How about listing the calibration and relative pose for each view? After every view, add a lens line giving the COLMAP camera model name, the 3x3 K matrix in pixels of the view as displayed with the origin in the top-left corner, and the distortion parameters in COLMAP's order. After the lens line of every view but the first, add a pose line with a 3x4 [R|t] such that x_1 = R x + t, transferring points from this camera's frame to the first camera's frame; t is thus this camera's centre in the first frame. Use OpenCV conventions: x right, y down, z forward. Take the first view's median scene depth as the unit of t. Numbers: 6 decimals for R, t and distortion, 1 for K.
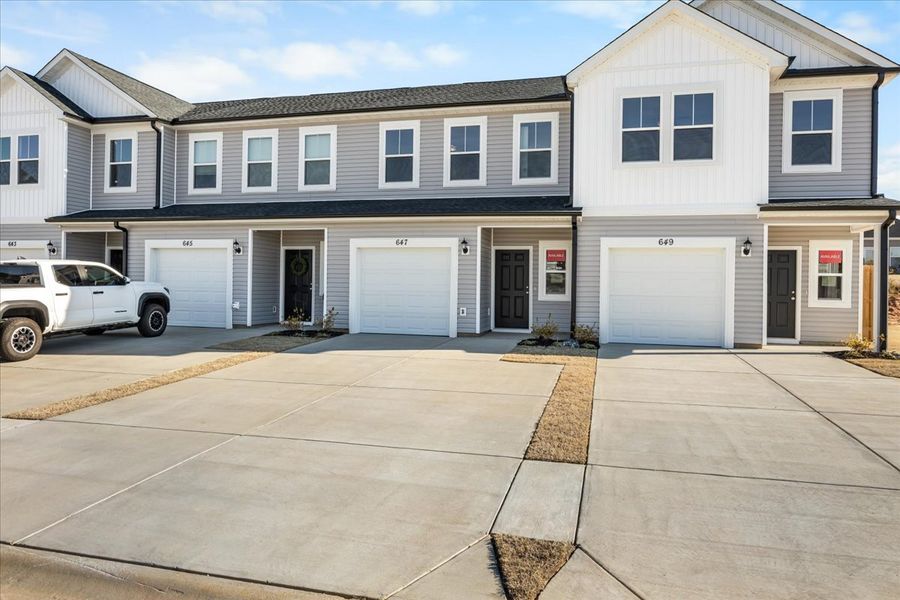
lens RADIAL K [[597.6, 0, 452.4], [0, 597.6, 300.6], [0, 0, 1]] dist [0.024621, 0.008946]
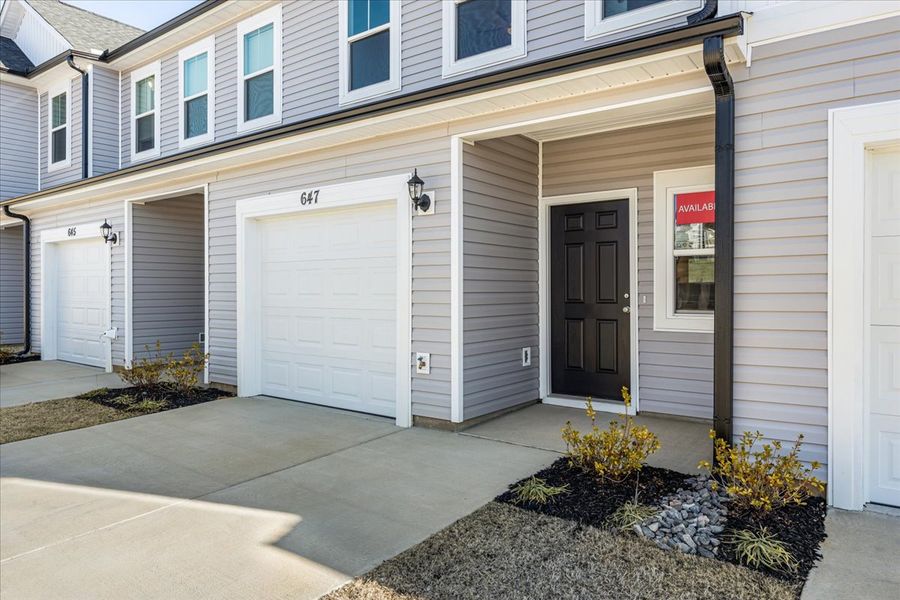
lens RADIAL K [[597.6, 0, 445.6], [0, 597.6, 293.9], [0, 0, 1]] dist [0.024621, 0.008946]
pose [[0.923180, -0.015844, -0.384042, 0.170550], [0.010867, 0.999827, -0.015126, -0.018725], [0.384215, 0.009791, 0.923192, 0.609603]]
